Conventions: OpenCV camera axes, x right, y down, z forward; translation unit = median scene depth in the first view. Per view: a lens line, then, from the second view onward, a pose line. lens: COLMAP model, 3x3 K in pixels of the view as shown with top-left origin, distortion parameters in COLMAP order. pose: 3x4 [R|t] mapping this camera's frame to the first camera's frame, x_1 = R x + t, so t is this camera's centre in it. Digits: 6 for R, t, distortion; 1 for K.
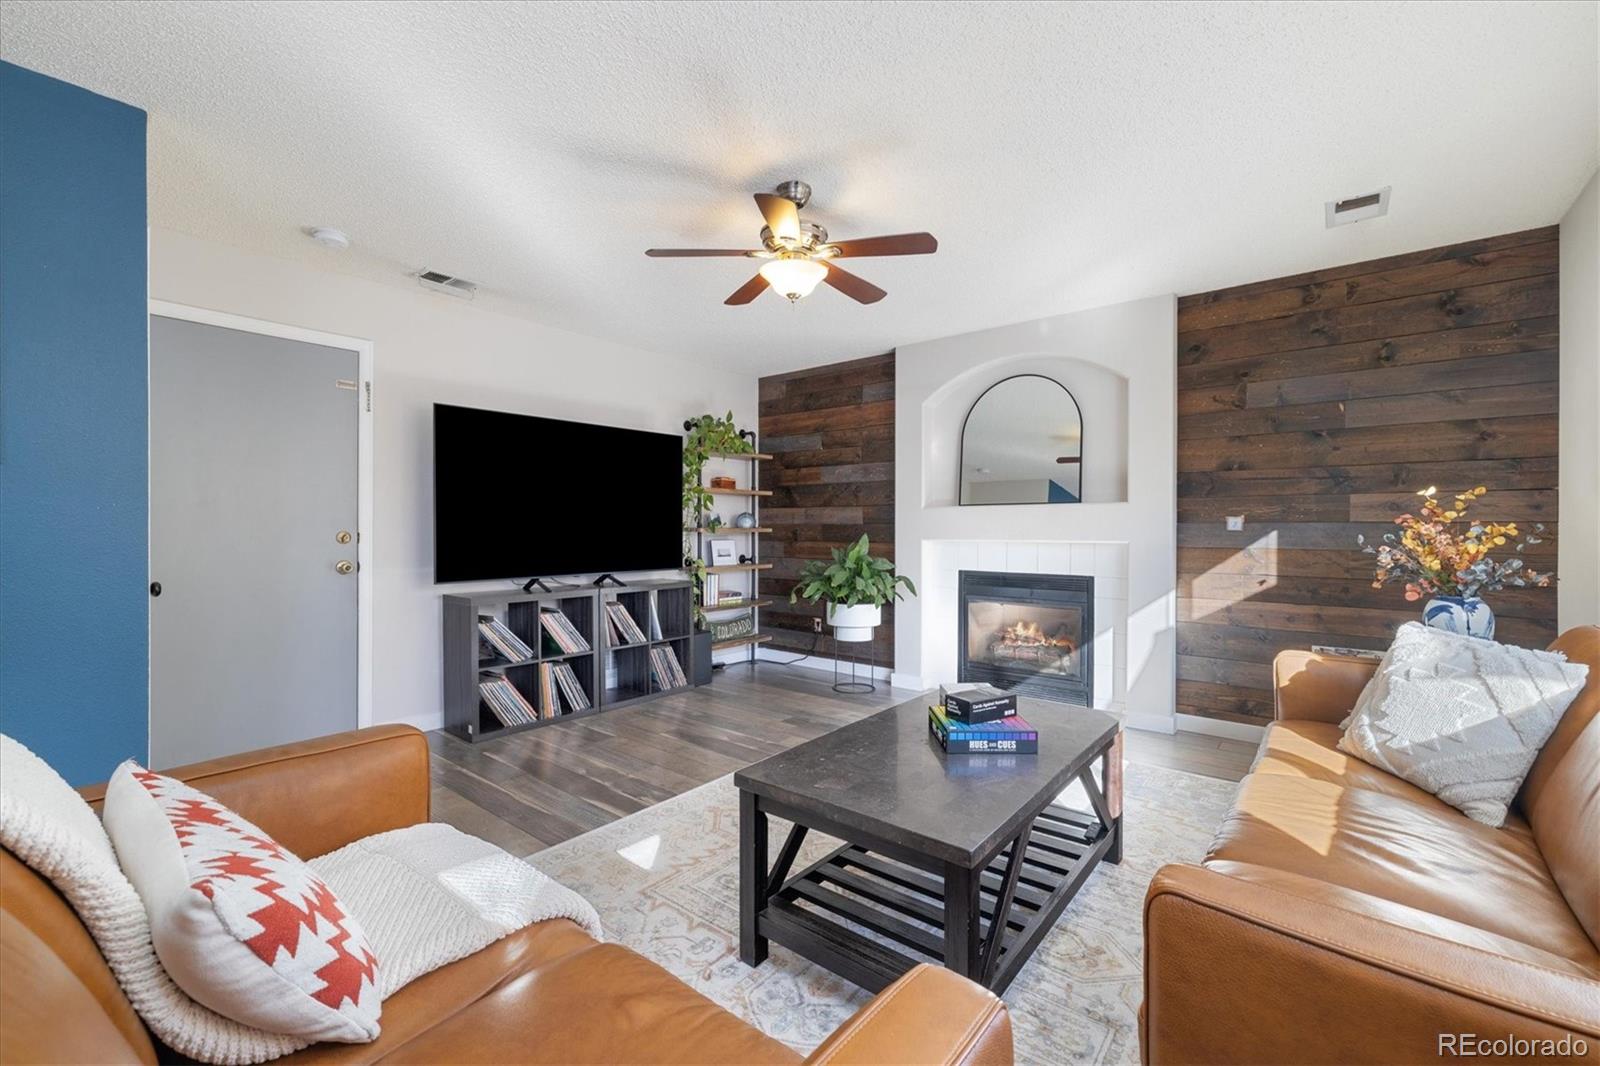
lens RADIAL K [[670.7, 0, 798.4], [0, 670.7, 527.7], [0, 0, 1]] dist [-0.000556, 0.000080]
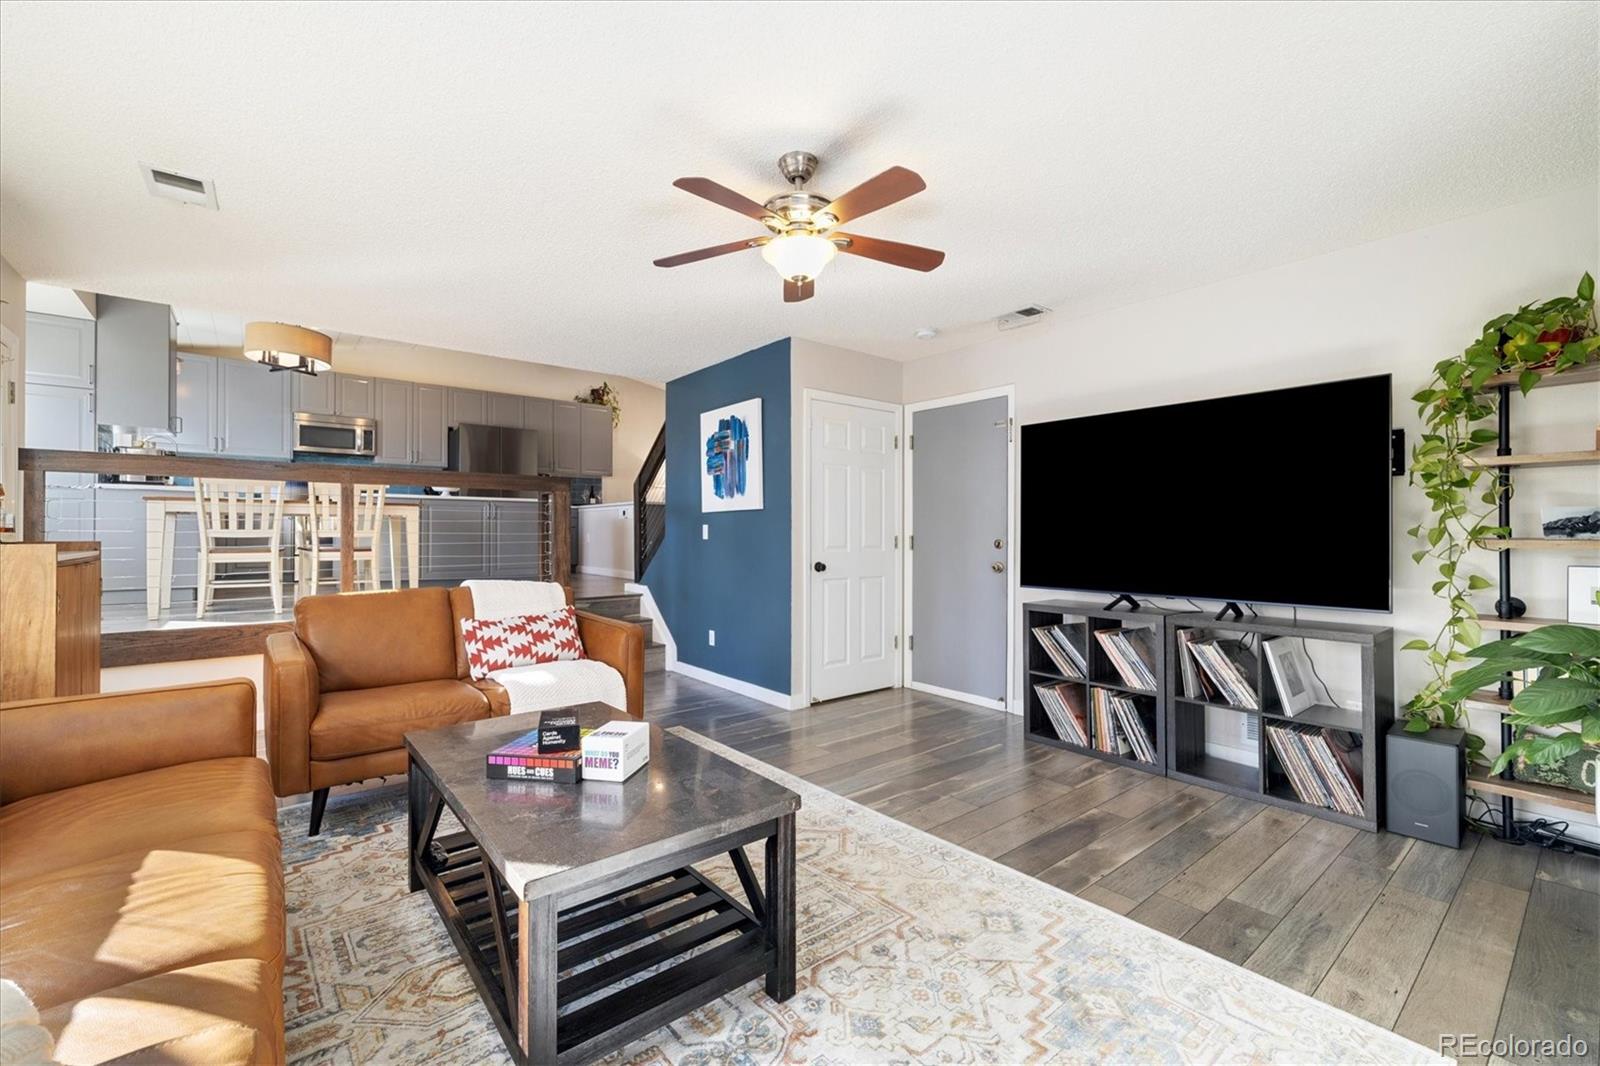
lens RADIAL K [[670.7, 0, 798.1], [0, 670.7, 532.9], [0, 0, 1]] dist [-0.000556, 0.000080]
pose [[-0.196524, 0.000909, -0.980499, 0.591877], [-0.000794, 0.999999, 0.001086, -0.006776], [0.980499, 0.000992, -0.196523, 0.795309]]
